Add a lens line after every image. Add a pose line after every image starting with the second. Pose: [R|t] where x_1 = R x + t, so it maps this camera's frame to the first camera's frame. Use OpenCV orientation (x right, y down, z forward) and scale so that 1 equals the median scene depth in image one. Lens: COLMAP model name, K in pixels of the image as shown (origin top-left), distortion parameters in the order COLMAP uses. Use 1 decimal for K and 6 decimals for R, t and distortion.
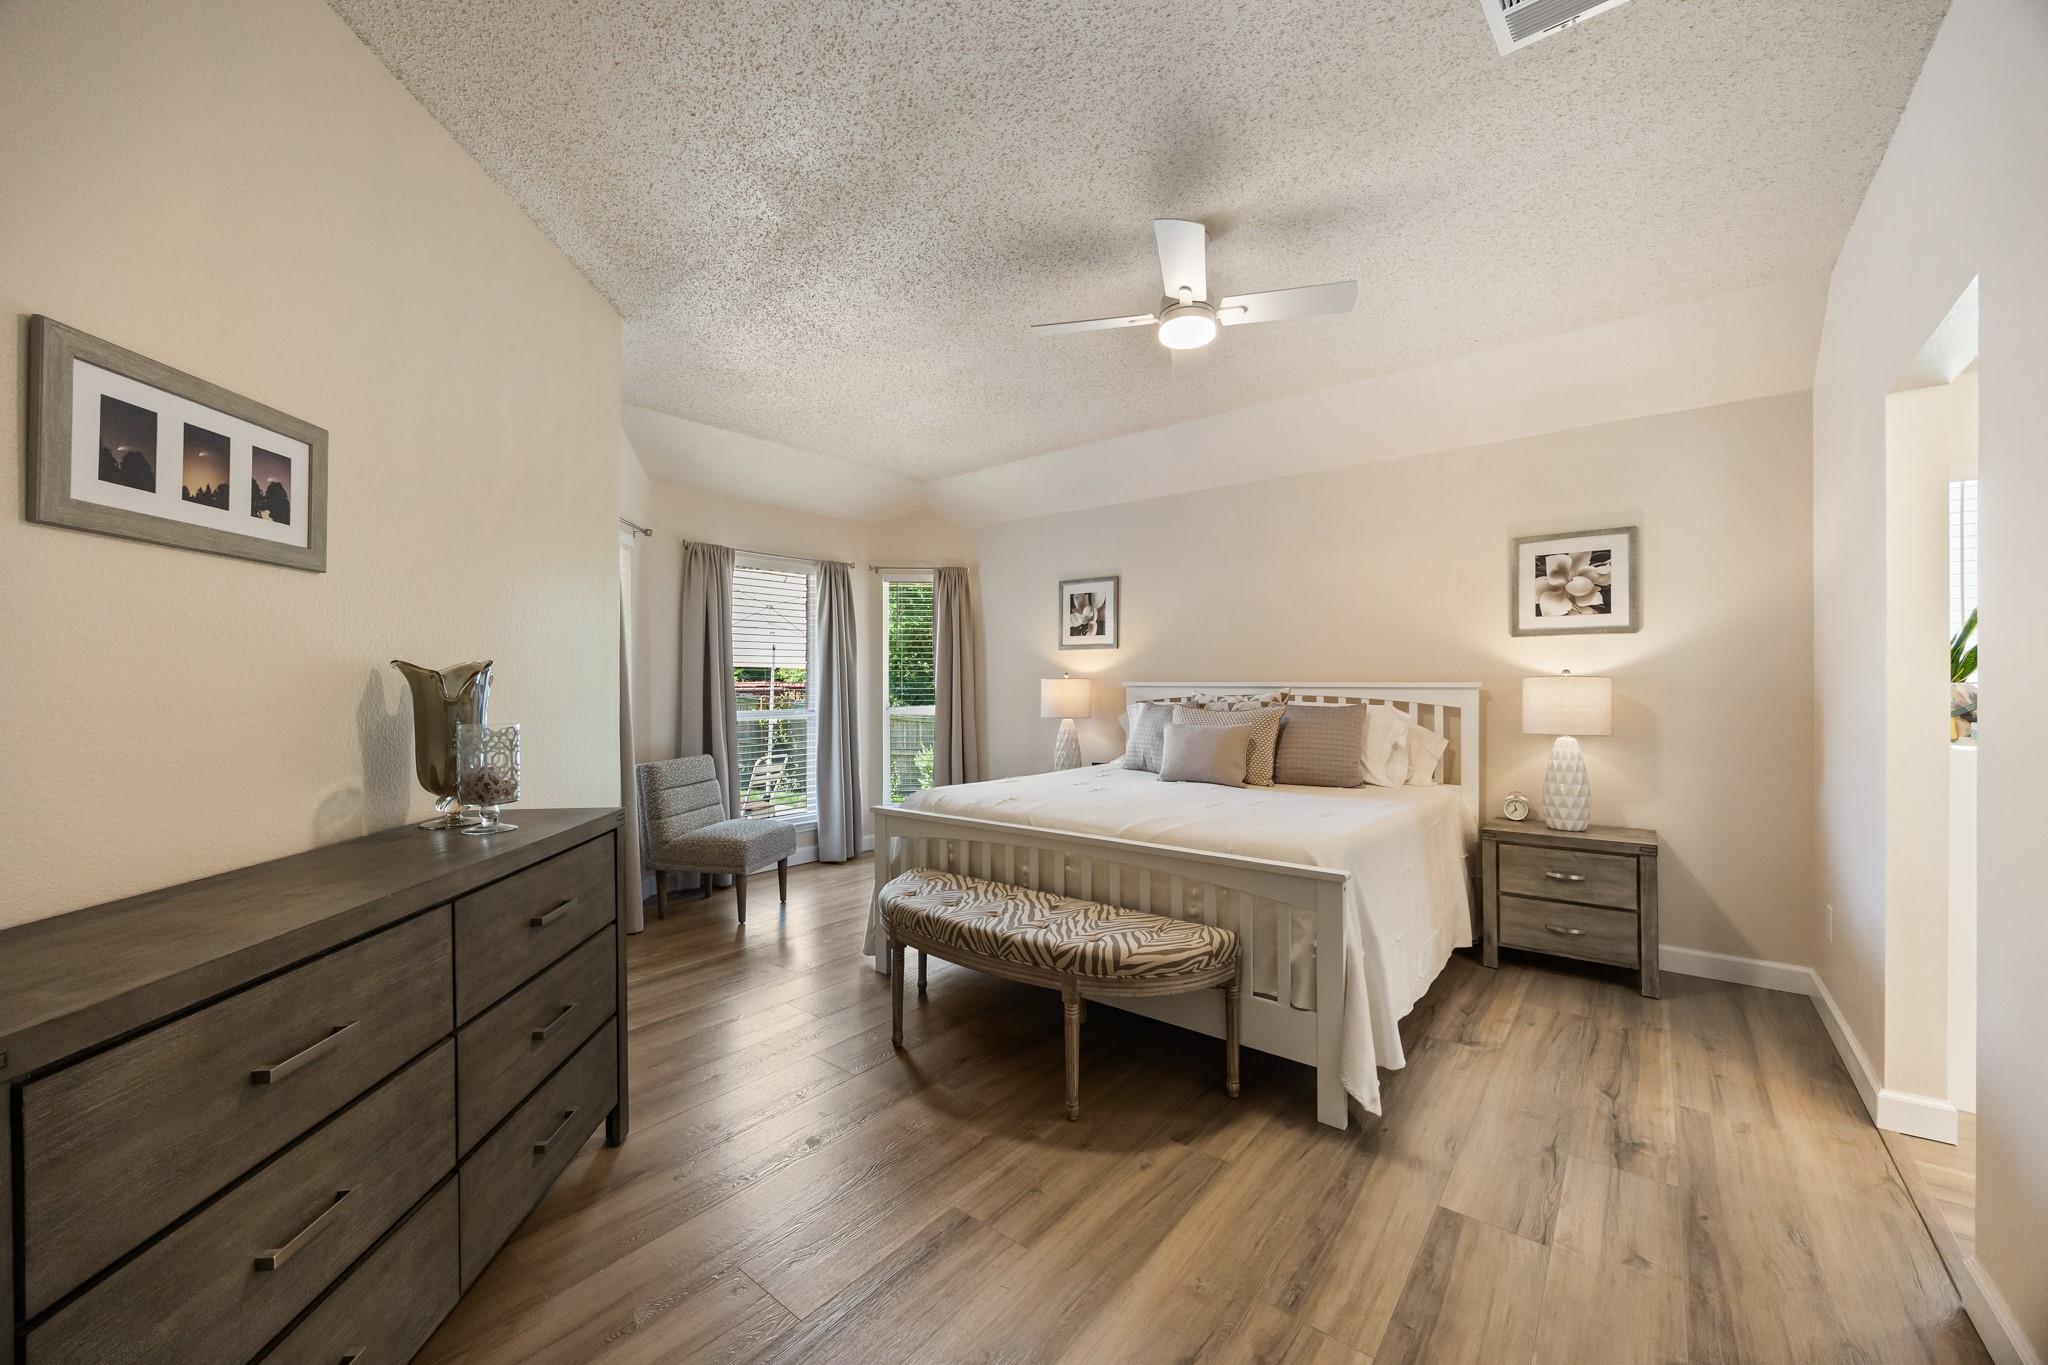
lens RADIAL K [[798.5, 0, 1009.8], [0, 798.5, 686.2], [0, 0, 1]] dist [-0.000194, 0.000003]
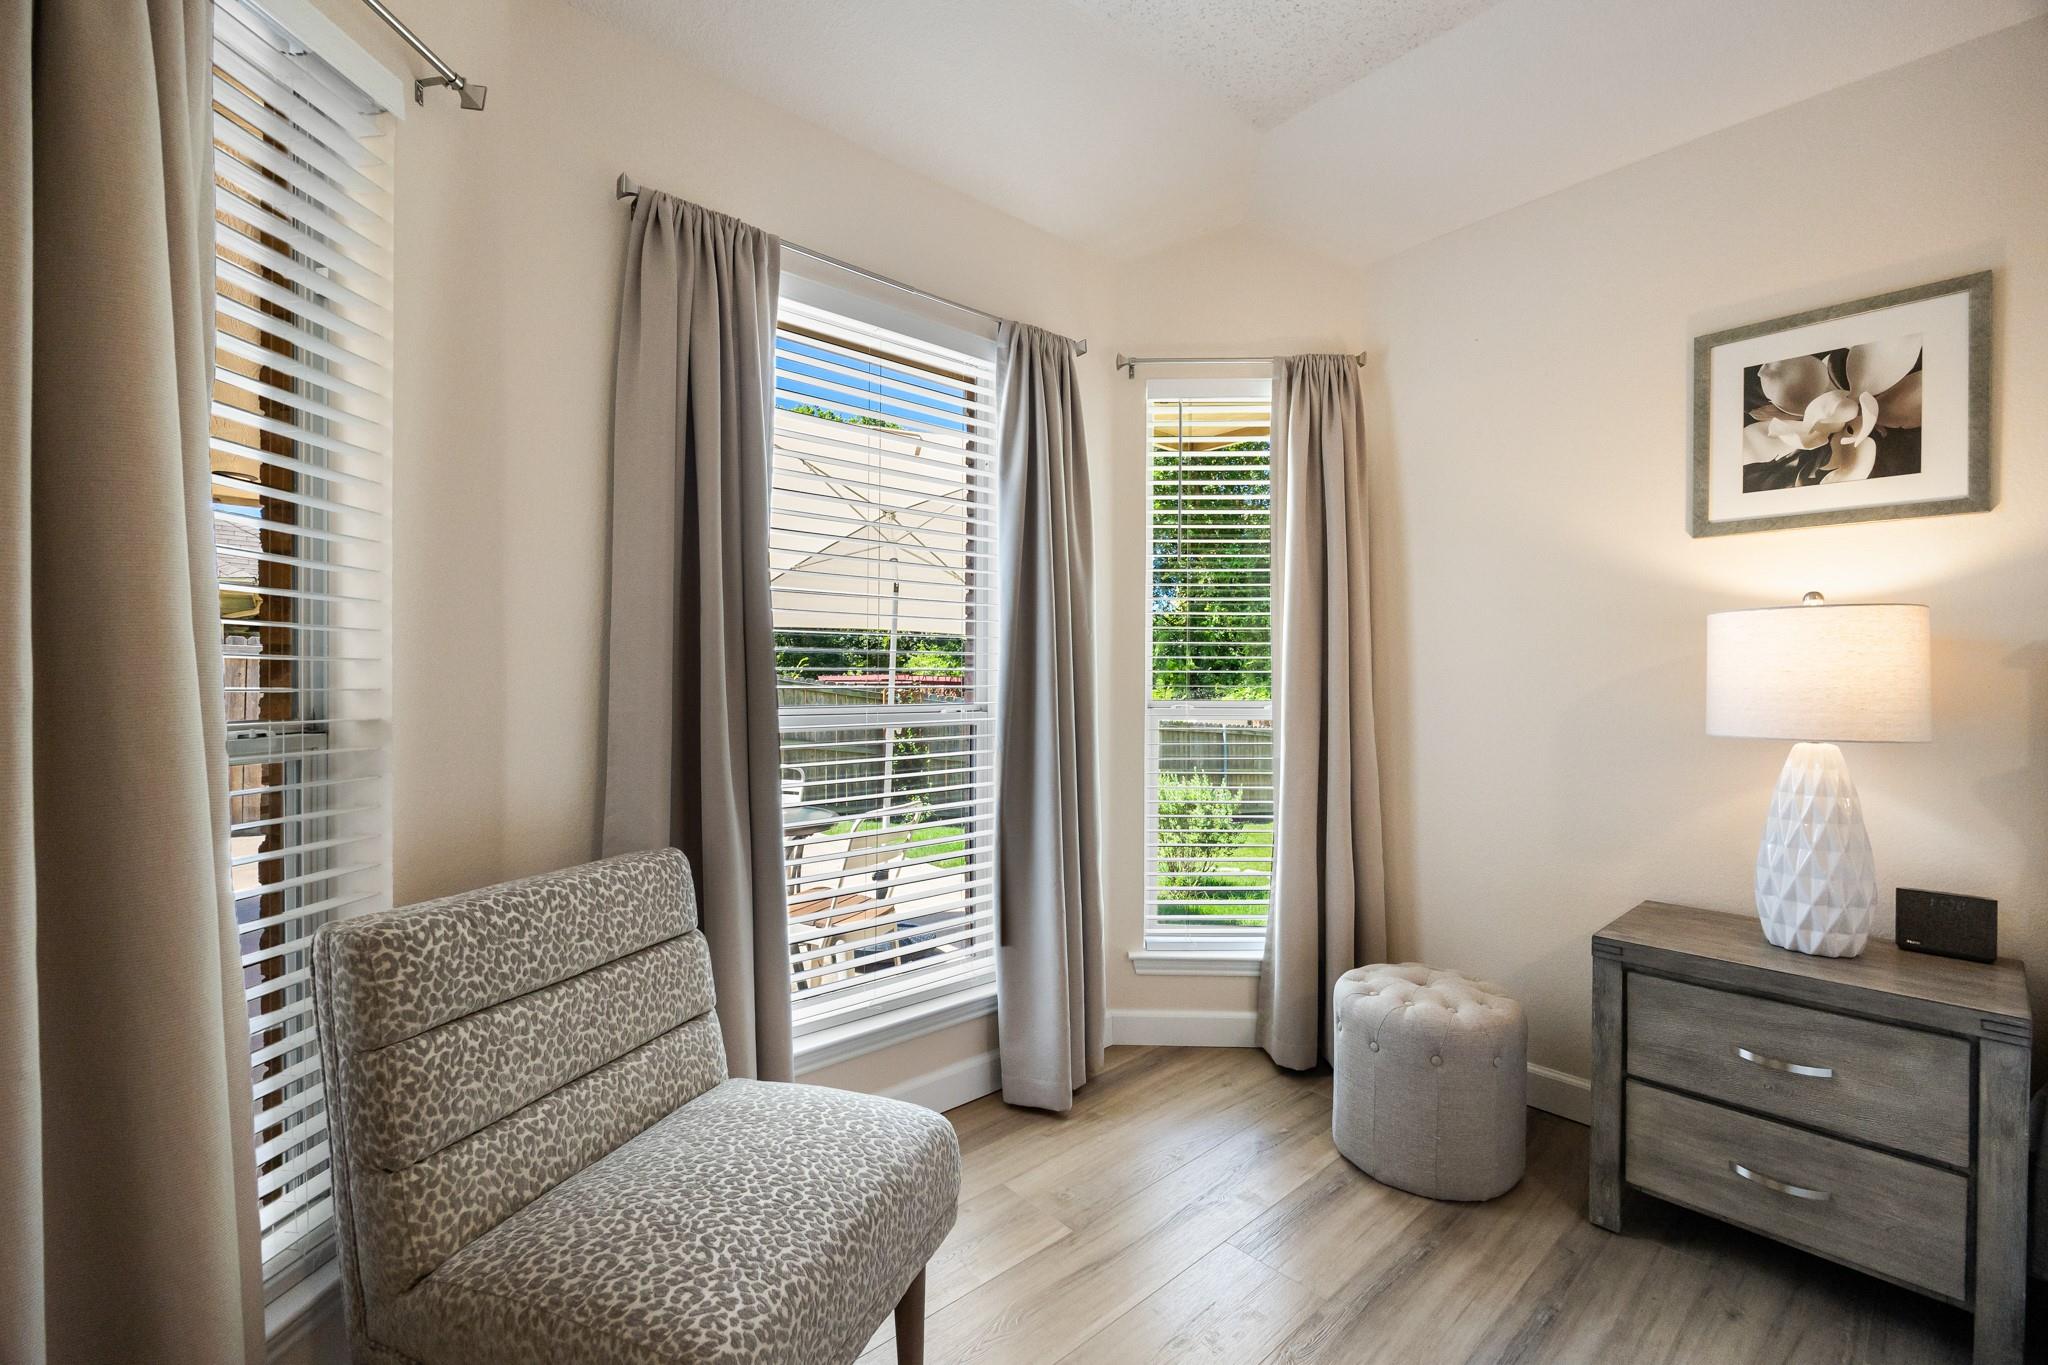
lens RADIAL K [[893.9, 0, 1030.9], [0, 893.9, 682.5], [0, 0, 1]] dist [-0.000577, -0.000044]
pose [[0.989471, 0.004890, -0.144651, -0.167042], [-0.004365, 0.999983, 0.003946, 0.017134], [0.144668, -0.003273, 0.989475, 0.587686]]
